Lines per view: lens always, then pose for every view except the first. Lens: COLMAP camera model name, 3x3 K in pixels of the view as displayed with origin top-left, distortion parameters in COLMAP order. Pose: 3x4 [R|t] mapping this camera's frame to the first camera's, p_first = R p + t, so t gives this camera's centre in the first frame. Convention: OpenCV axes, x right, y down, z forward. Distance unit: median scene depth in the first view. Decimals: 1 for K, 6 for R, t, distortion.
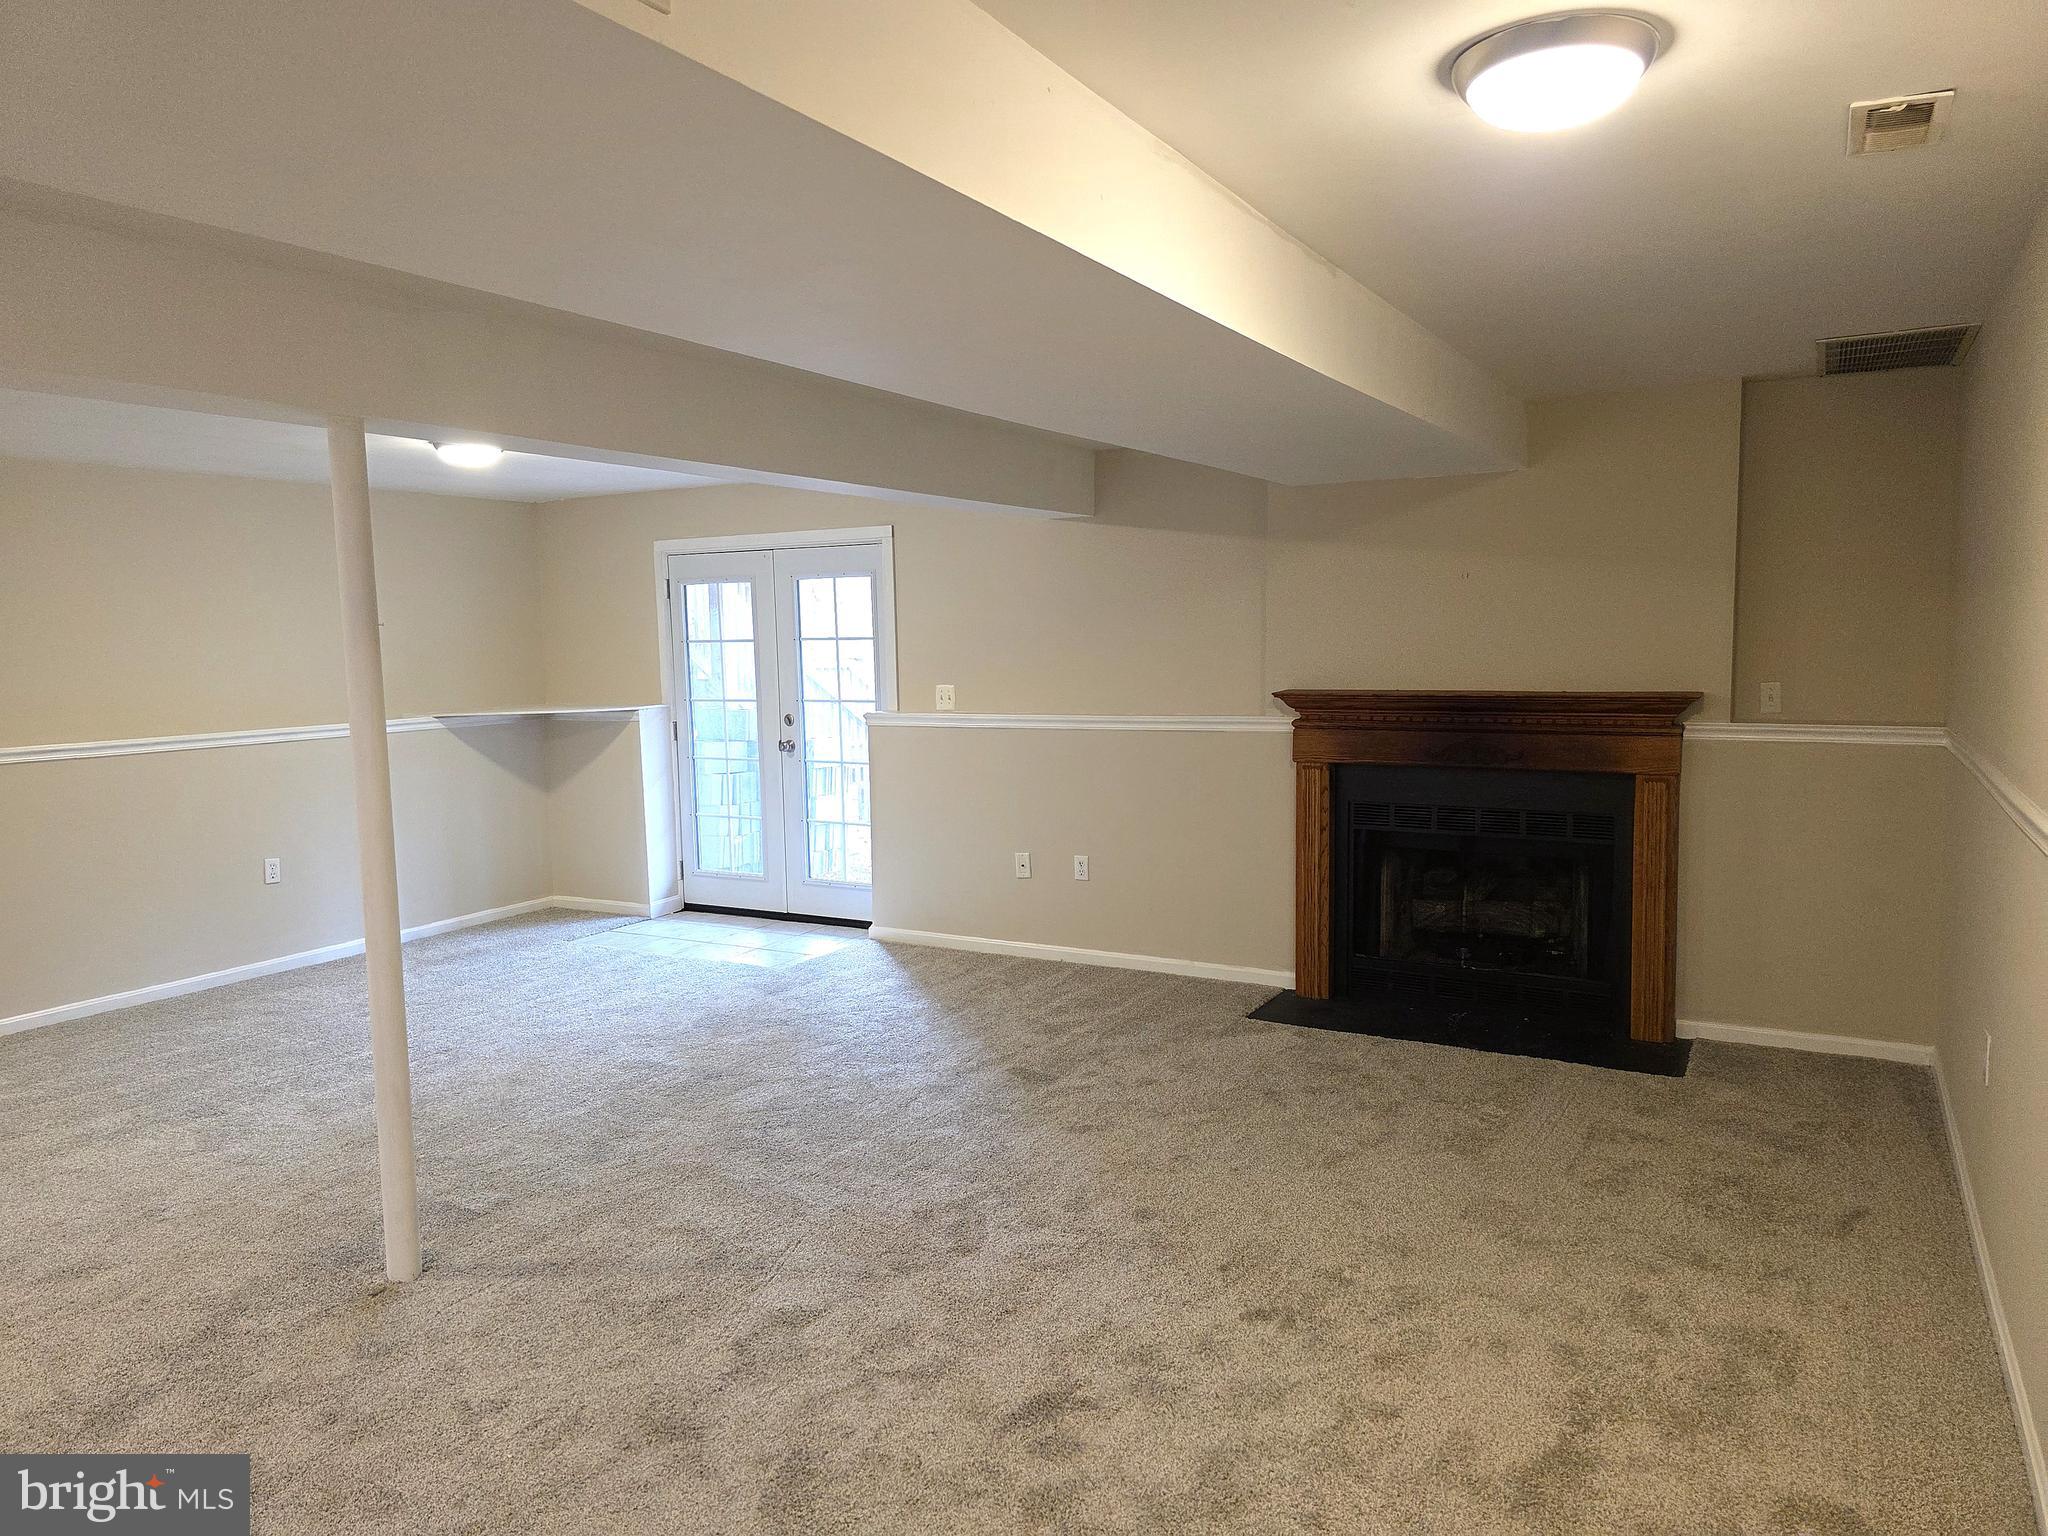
lens RADIAL K [[1378.6, 0, 1024.0], [0, 1378.6, 768.0], [0, 0, 1]] dist [0.061170, -0.053035]
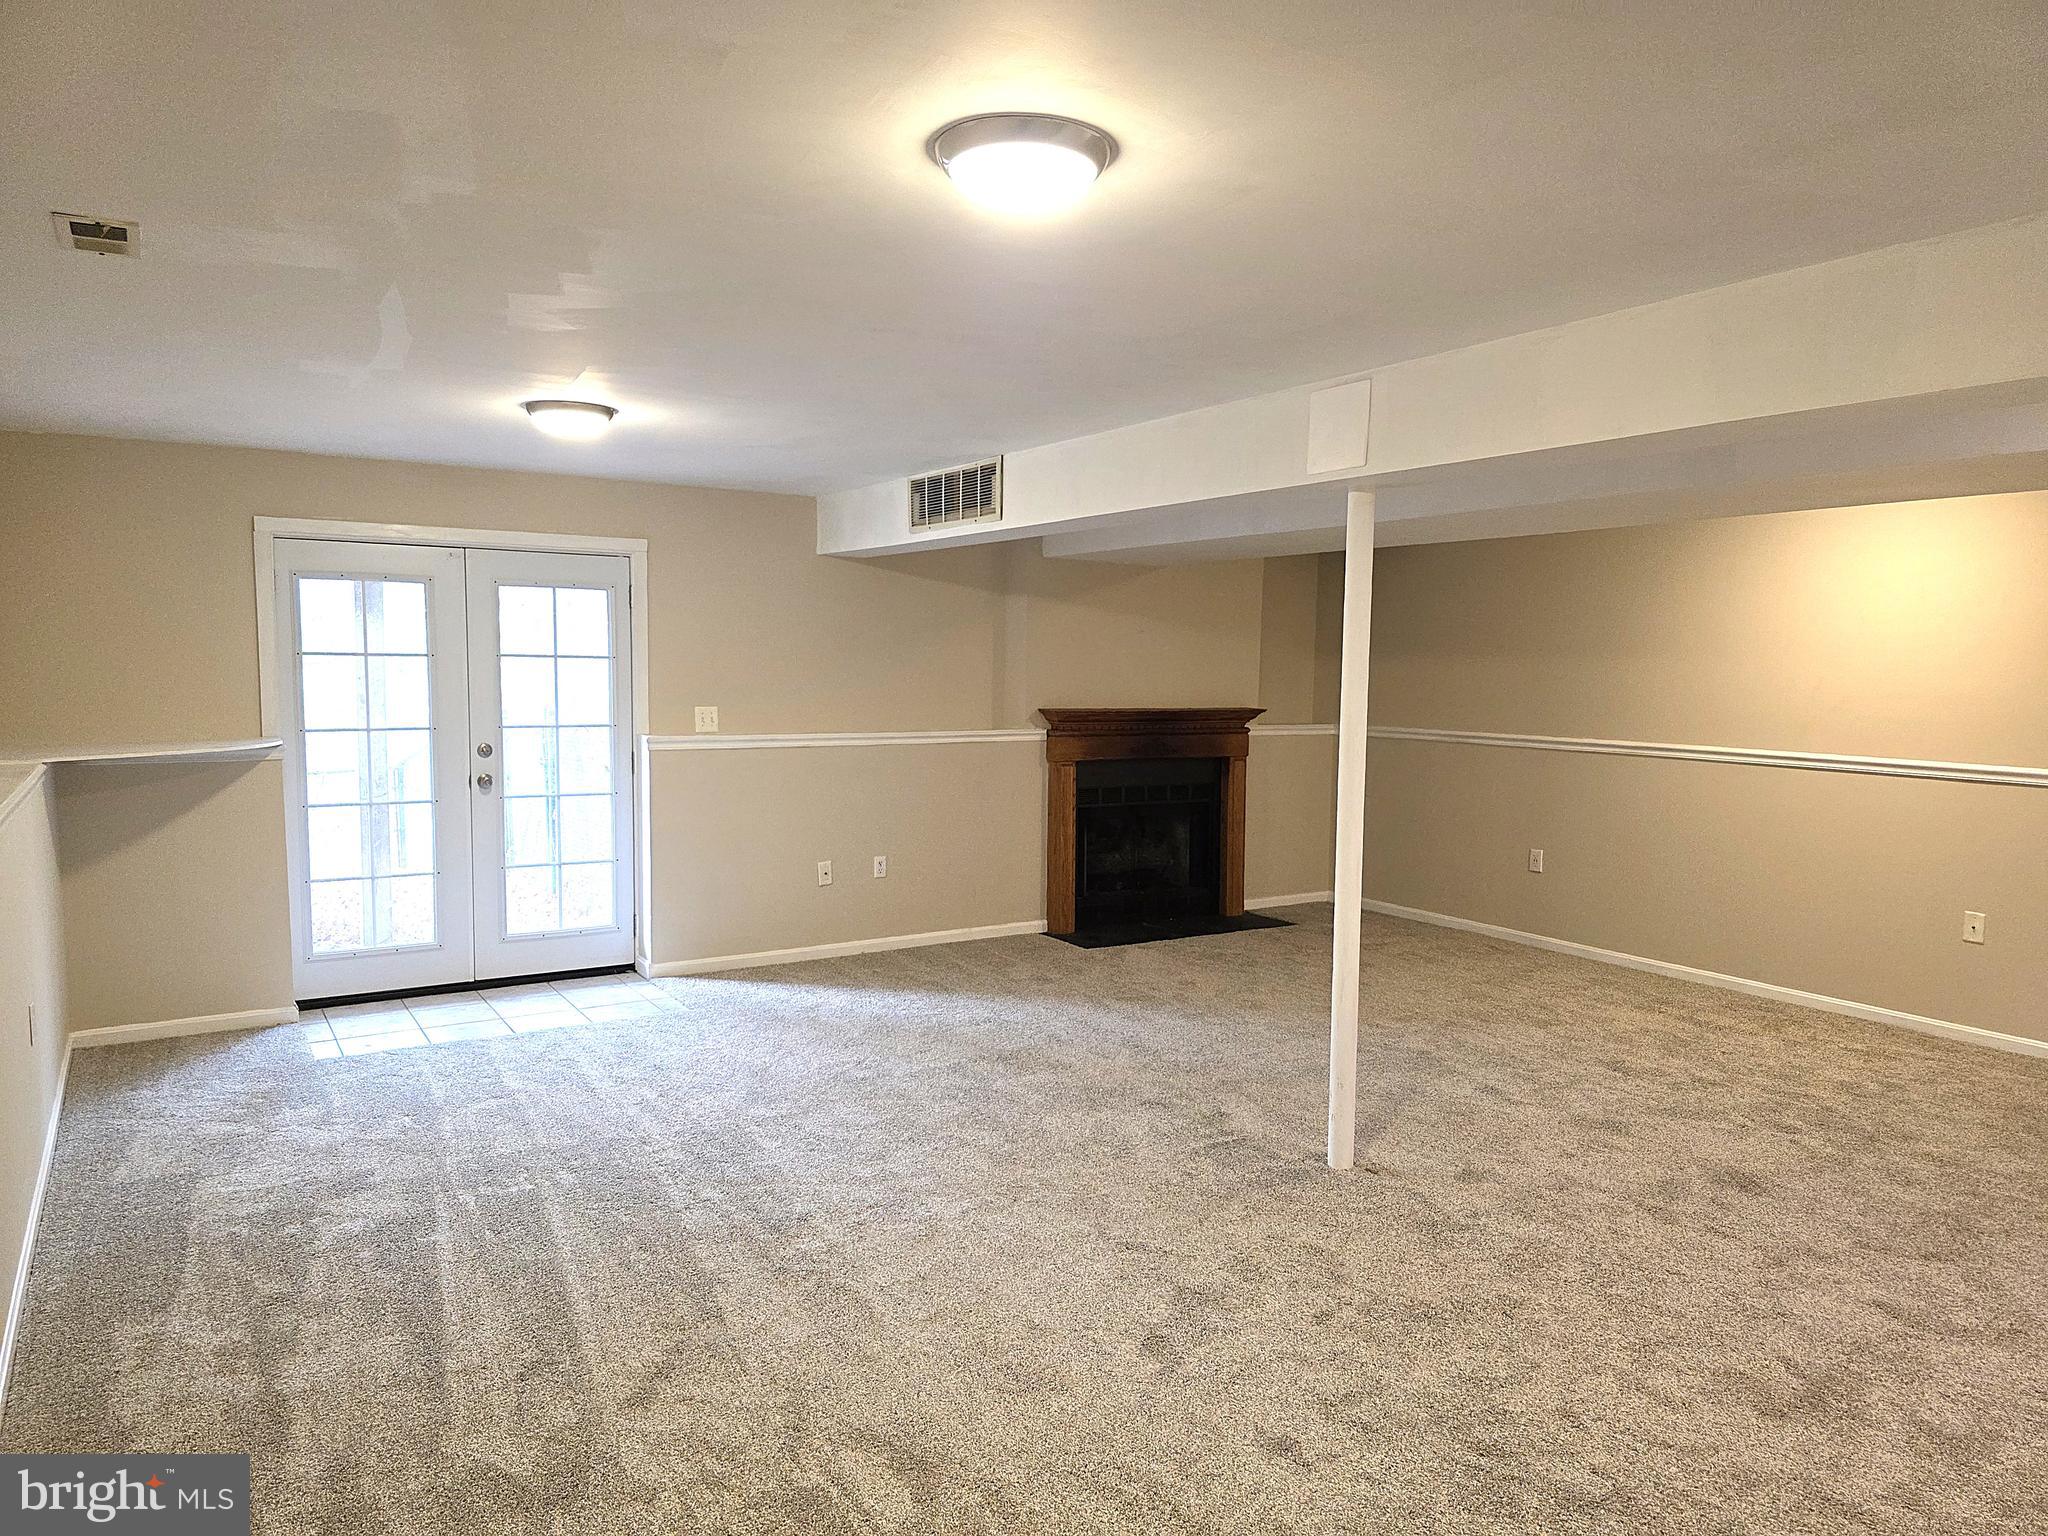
lens RADIAL K [[1378.6, 0, 1024.0], [0, 1378.6, 768.0], [0, 0, 1]] dist [0.061170, -0.053035]
pose [[0.451009, -0.039045, 0.891665, -0.892382], [0.068133, 0.997634, 0.009223, -0.011019], [-0.889915, 0.056592, 0.452602, 0.367347]]
